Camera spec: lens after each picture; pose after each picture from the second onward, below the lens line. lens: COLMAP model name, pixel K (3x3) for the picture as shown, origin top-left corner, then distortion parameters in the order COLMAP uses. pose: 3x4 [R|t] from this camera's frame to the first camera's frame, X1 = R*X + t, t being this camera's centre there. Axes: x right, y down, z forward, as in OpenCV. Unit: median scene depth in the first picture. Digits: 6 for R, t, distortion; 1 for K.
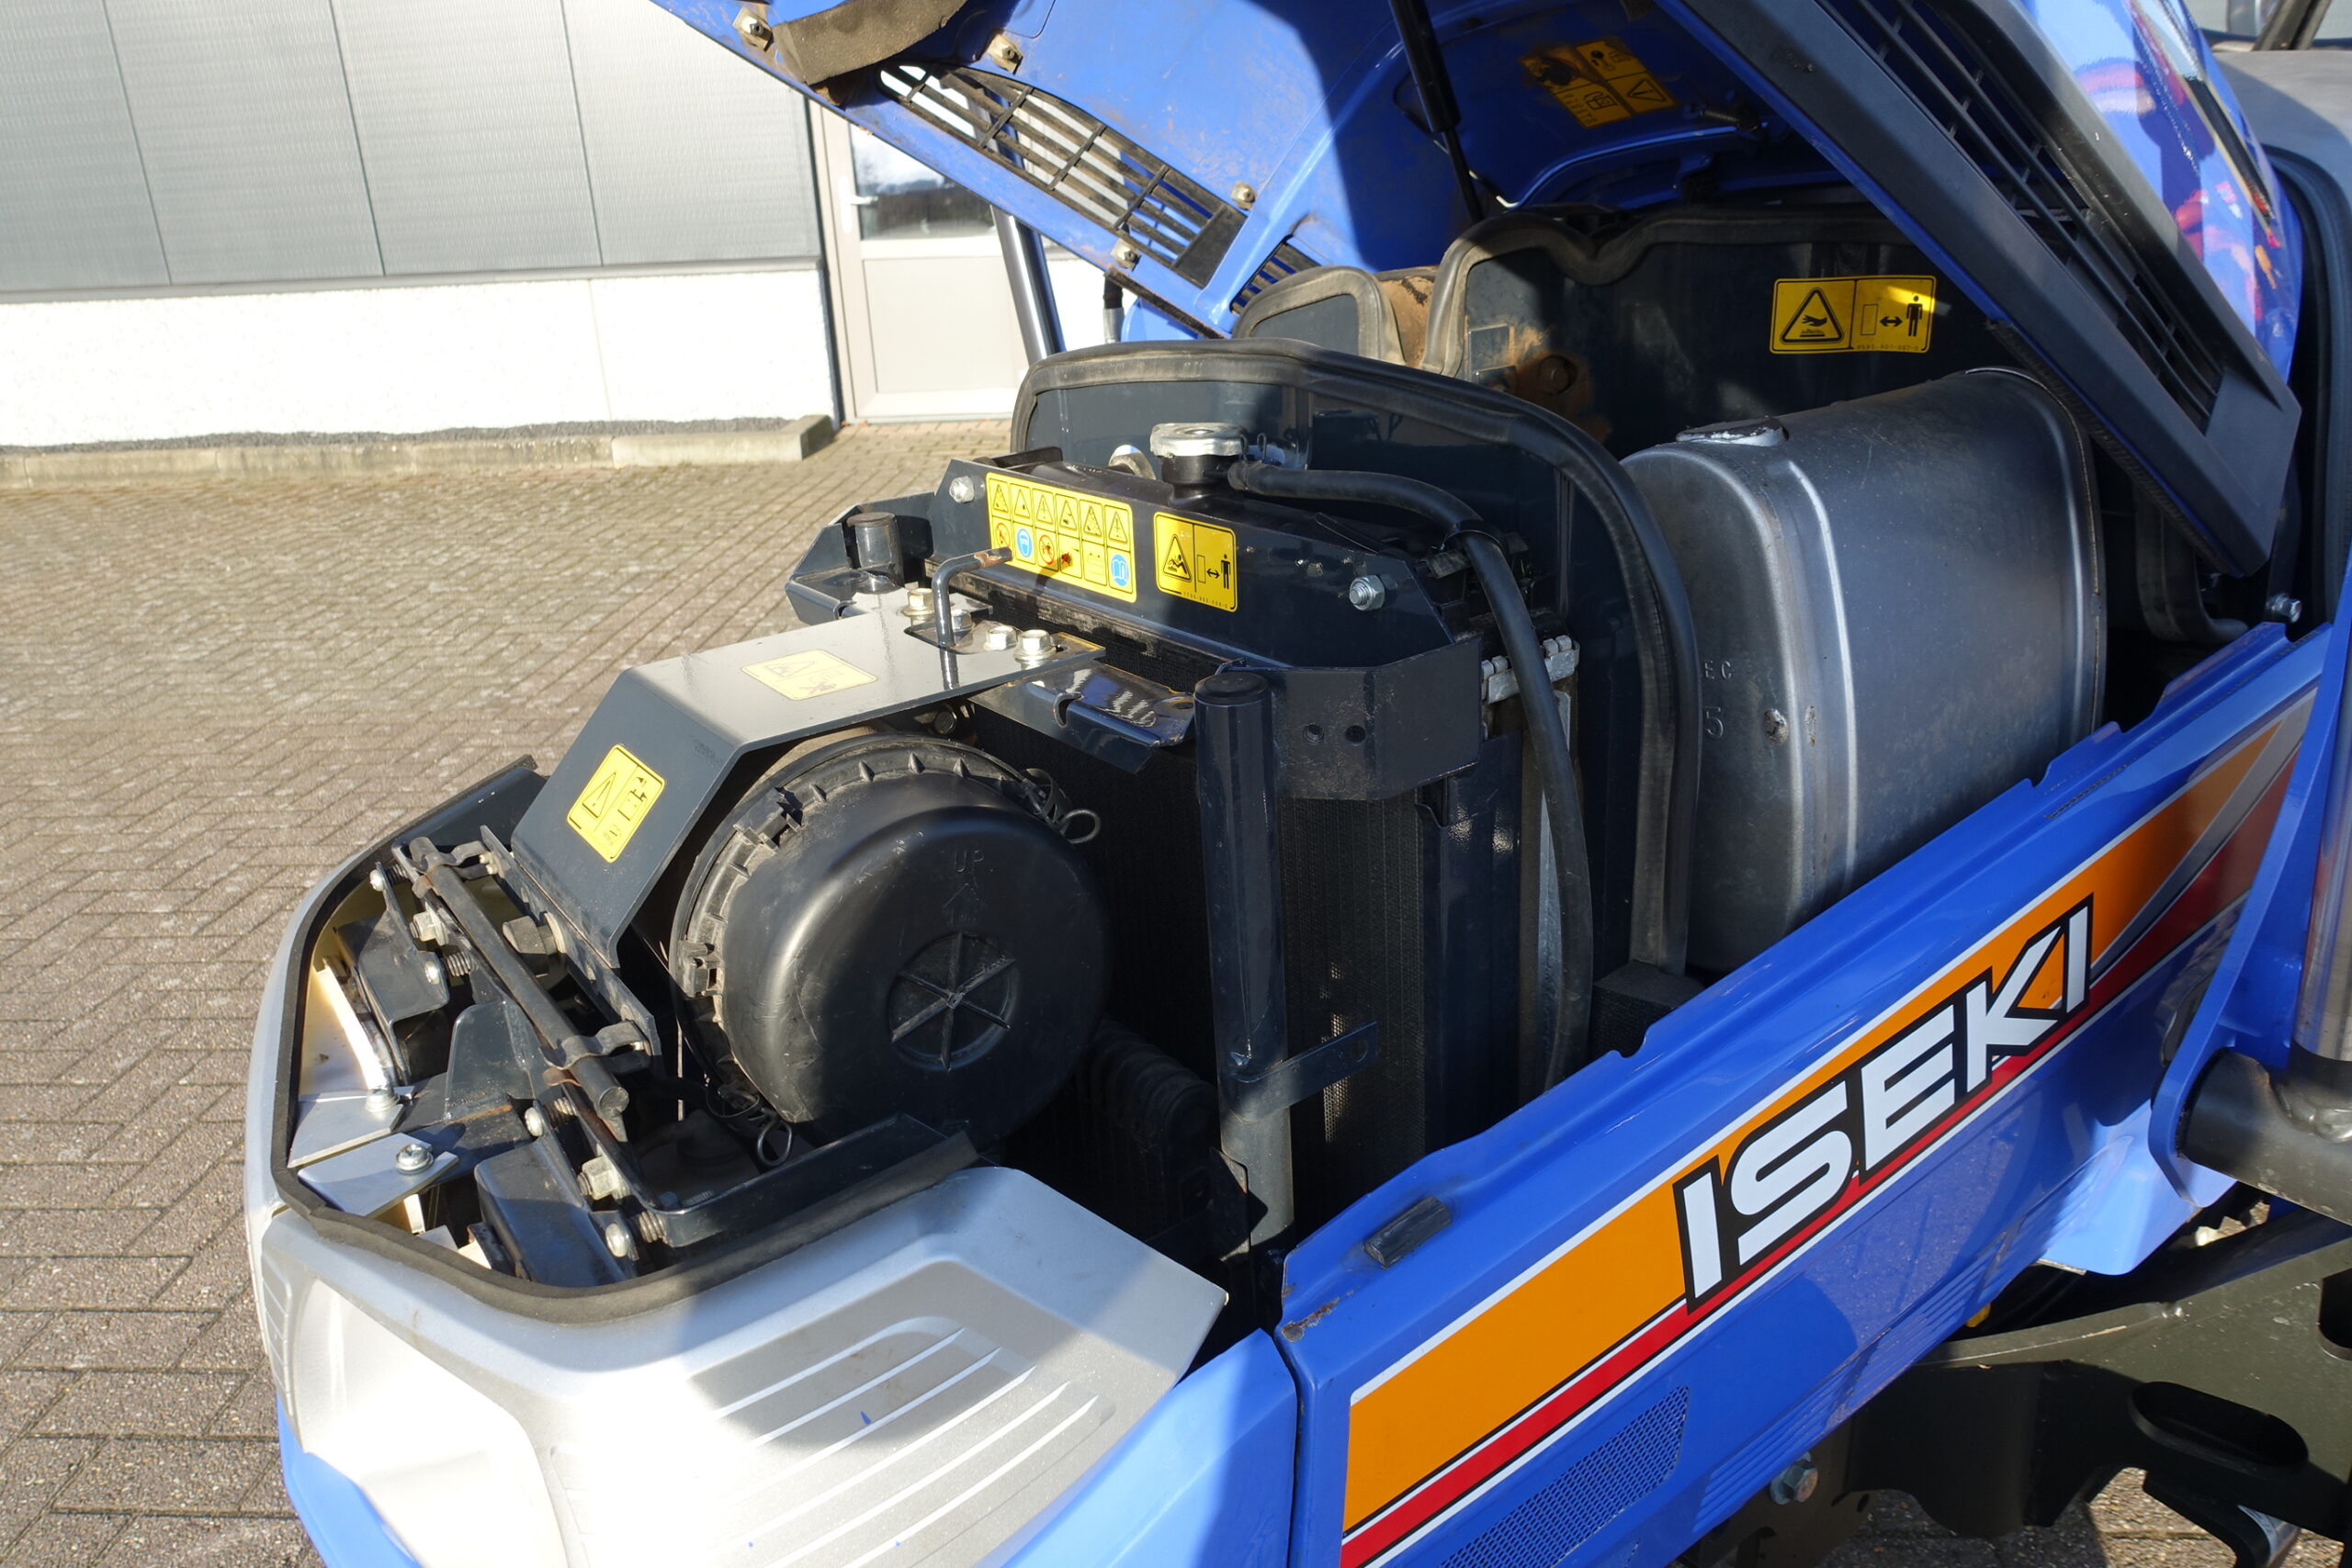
lens RADIAL K [[1612.0, 0, 1180.6], [0, 1612.0, 789.1], [0, 0, 1]] dist [0.003724, -0.010568]
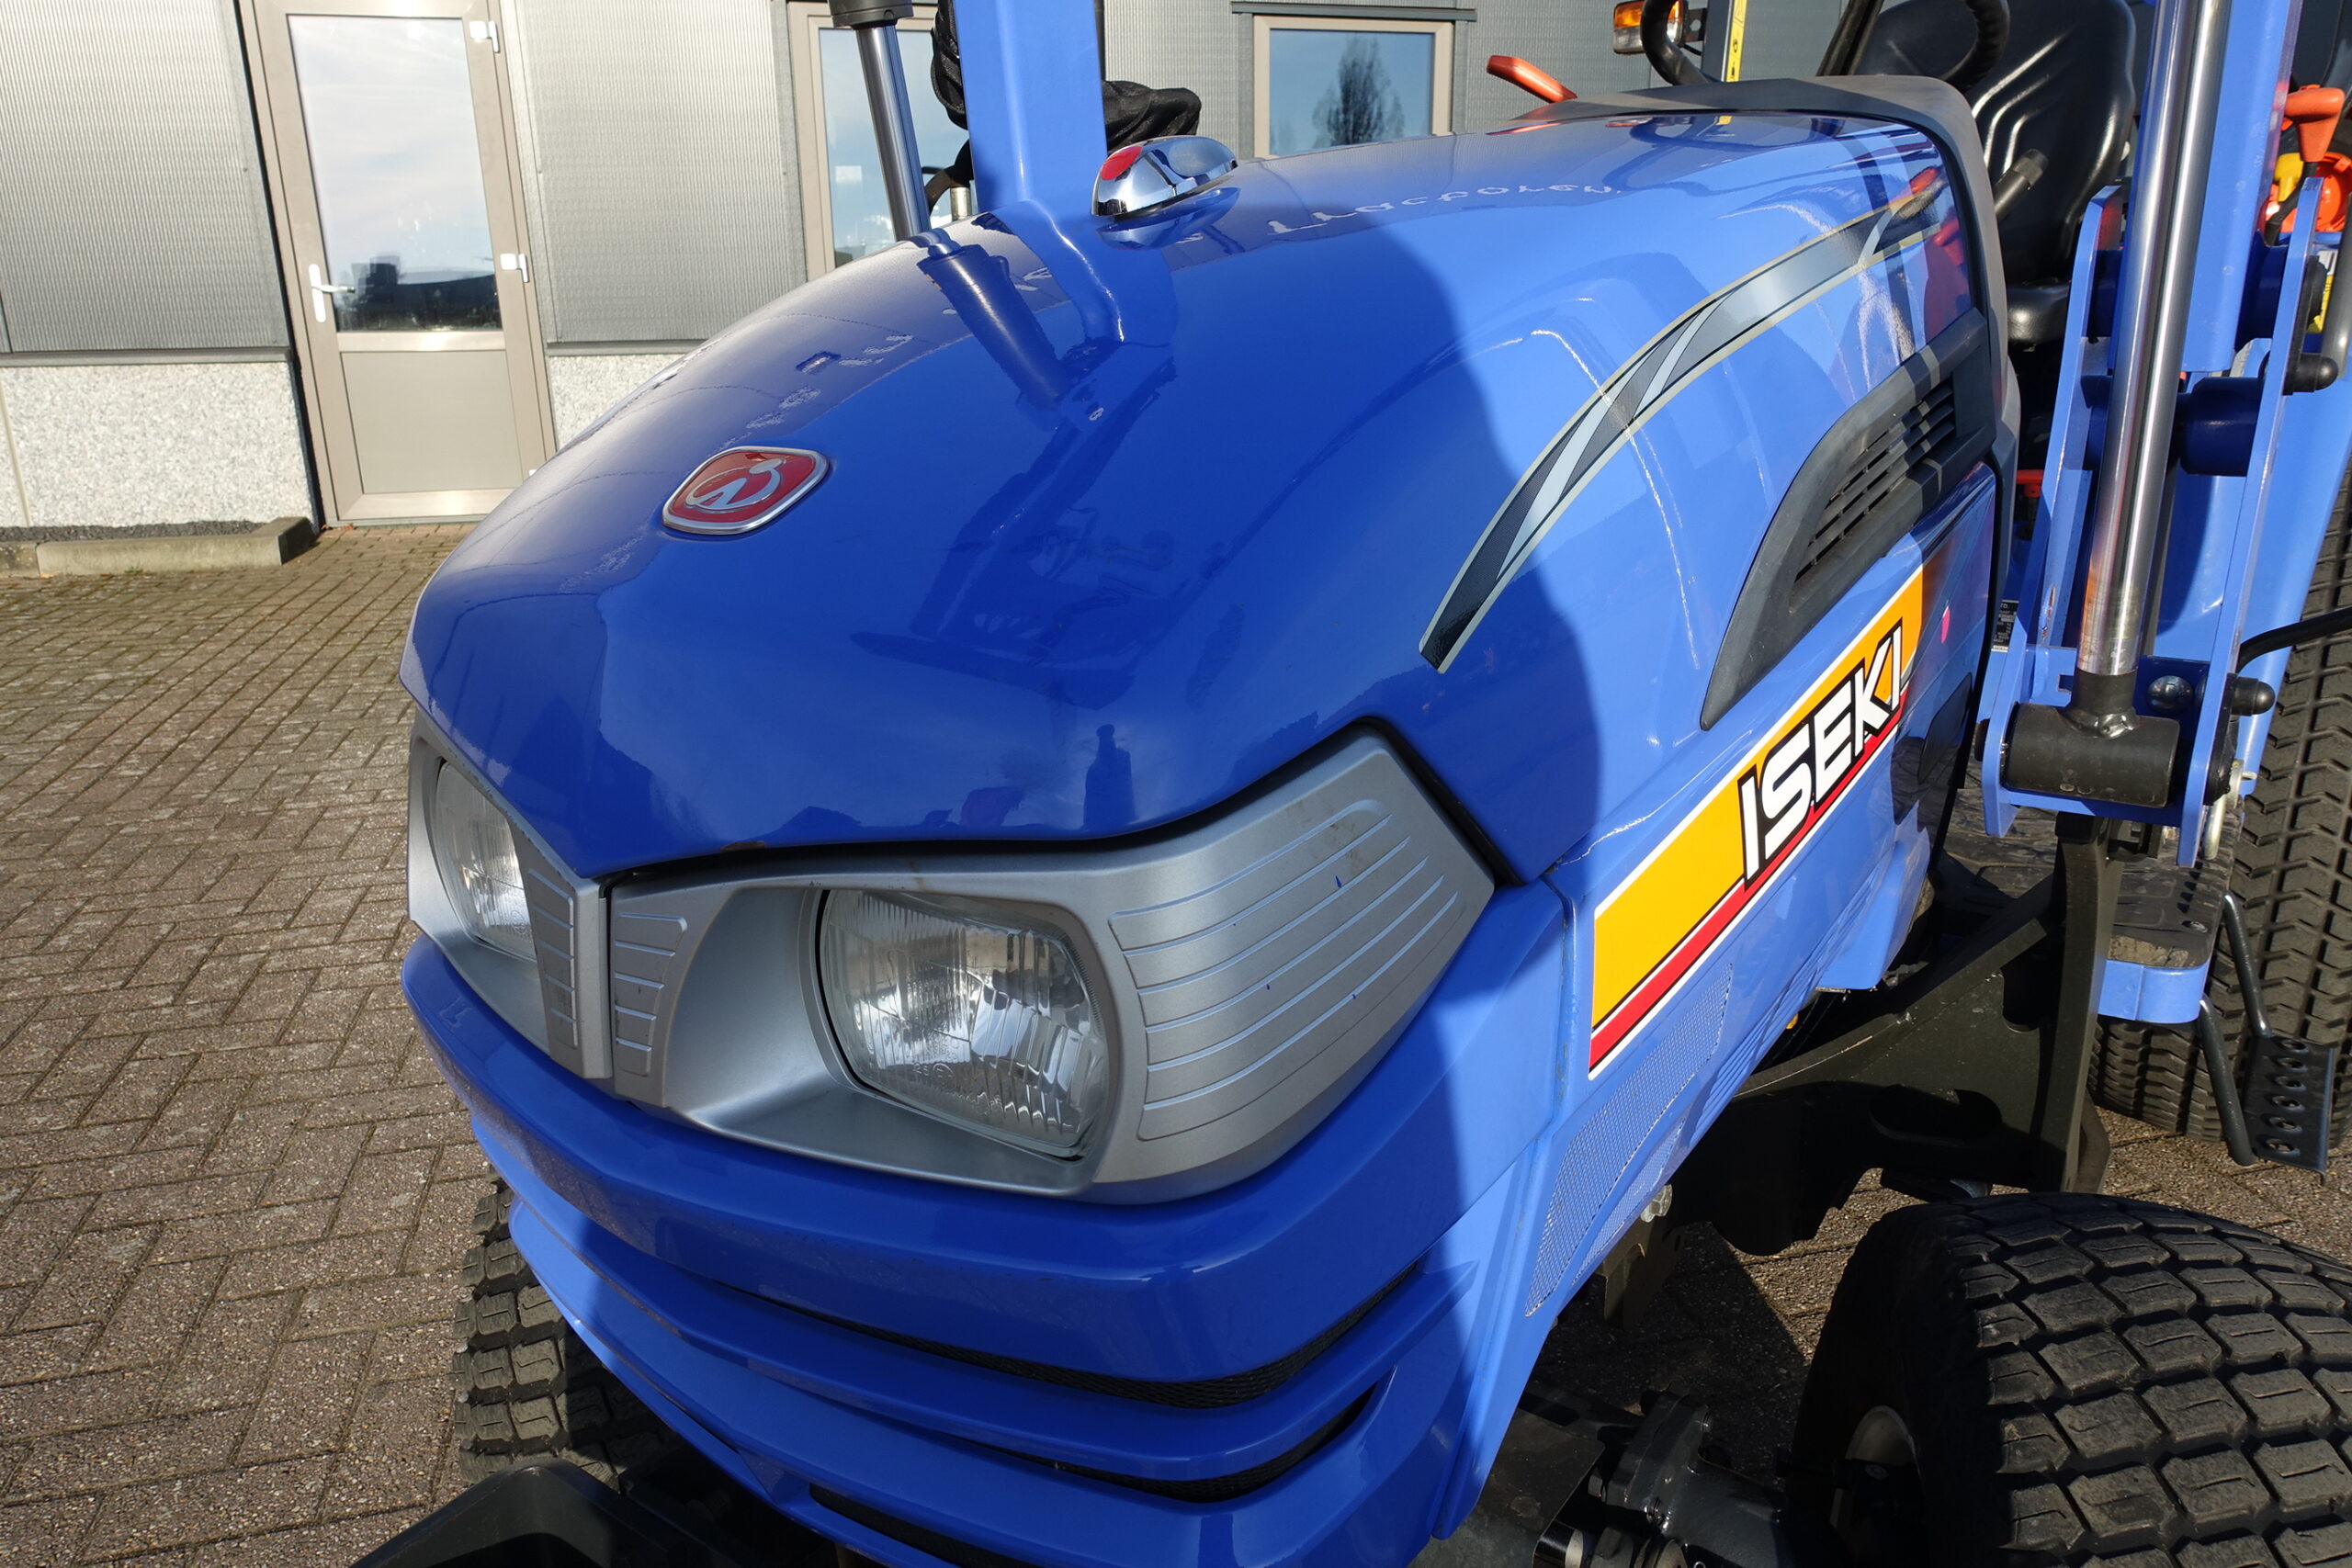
lens RADIAL K [[1620.4, 0, 1184.1], [0, 1620.4, 781.2], [0, 0, 1]] dist [0.002176, -0.003770]
pose [[0.949904, -0.061333, 0.306466, -0.057535], [0.085887, 0.994031, -0.067278, 0.032591], [-0.300511, 0.090229, 0.949501, -0.012106]]
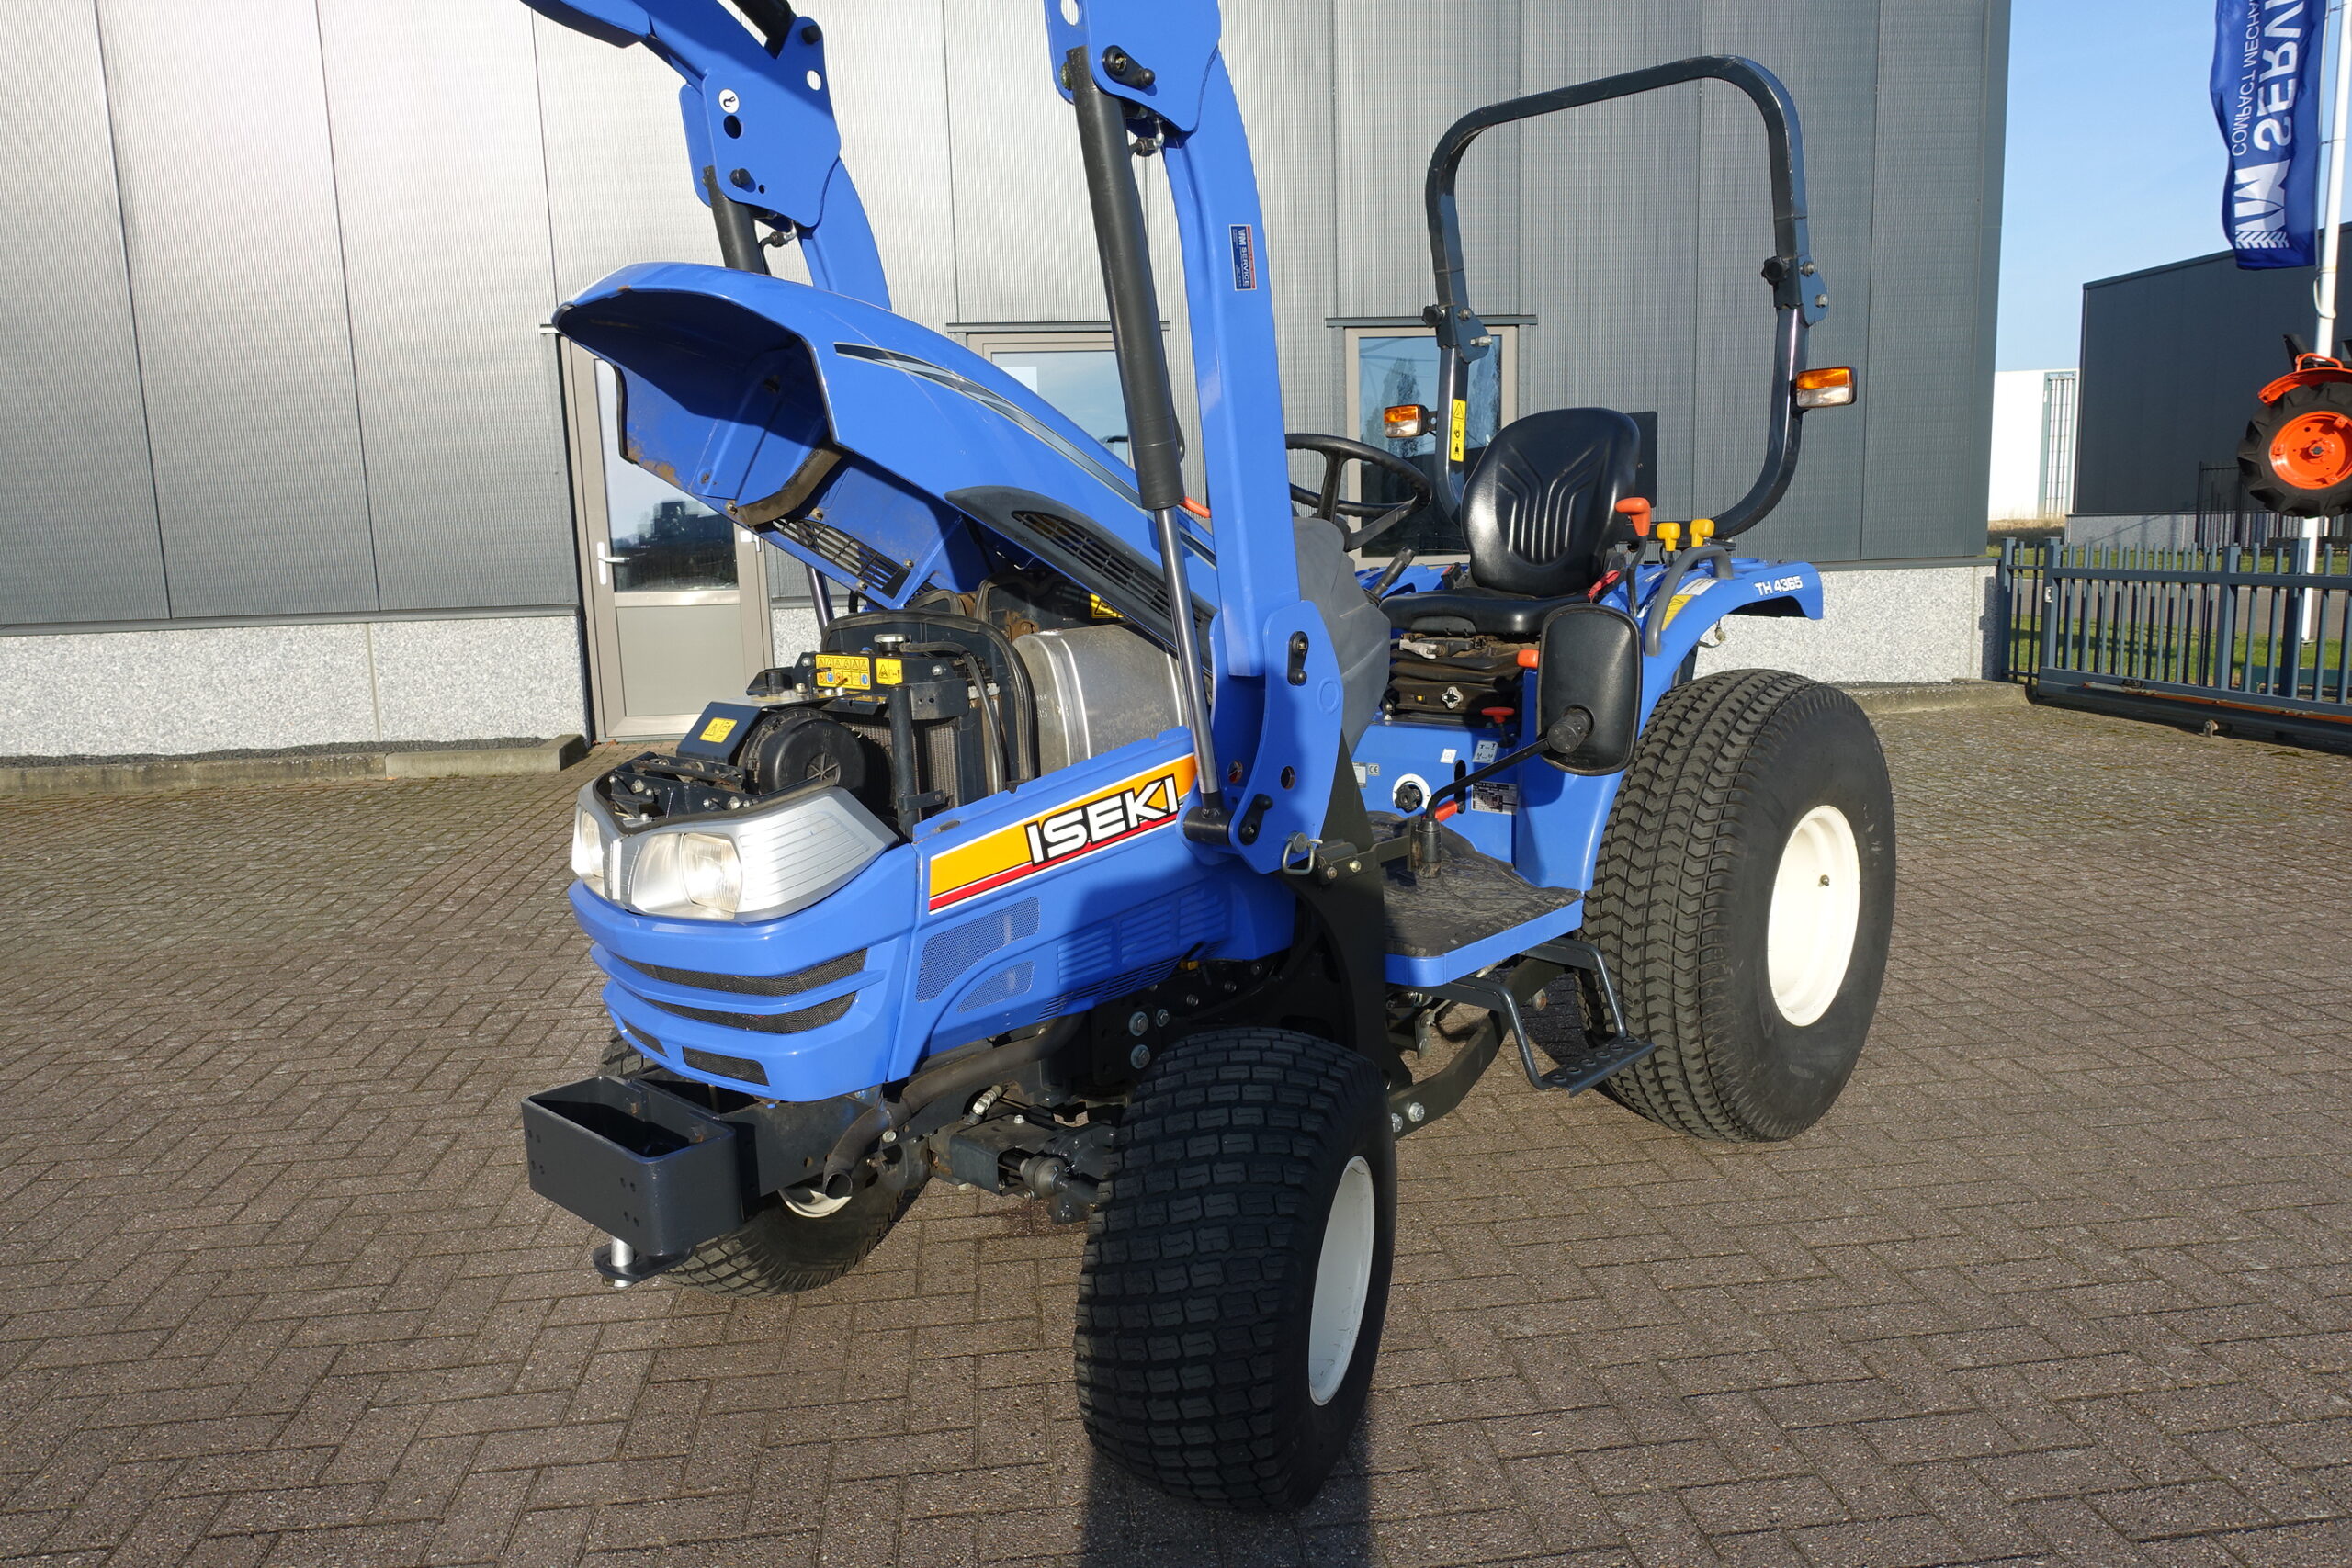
lens RADIAL K [[1620.4, 0, 1184.1], [0, 1620.4, 781.2], [0, 0, 1]] dist [0.002176, -0.003770]
pose [[0.984144, -0.014170, 0.176802, 0.001931], [0.051760, 0.976359, -0.209865, 0.104901], [-0.169649, 0.215689, 0.961612, -0.291134]]
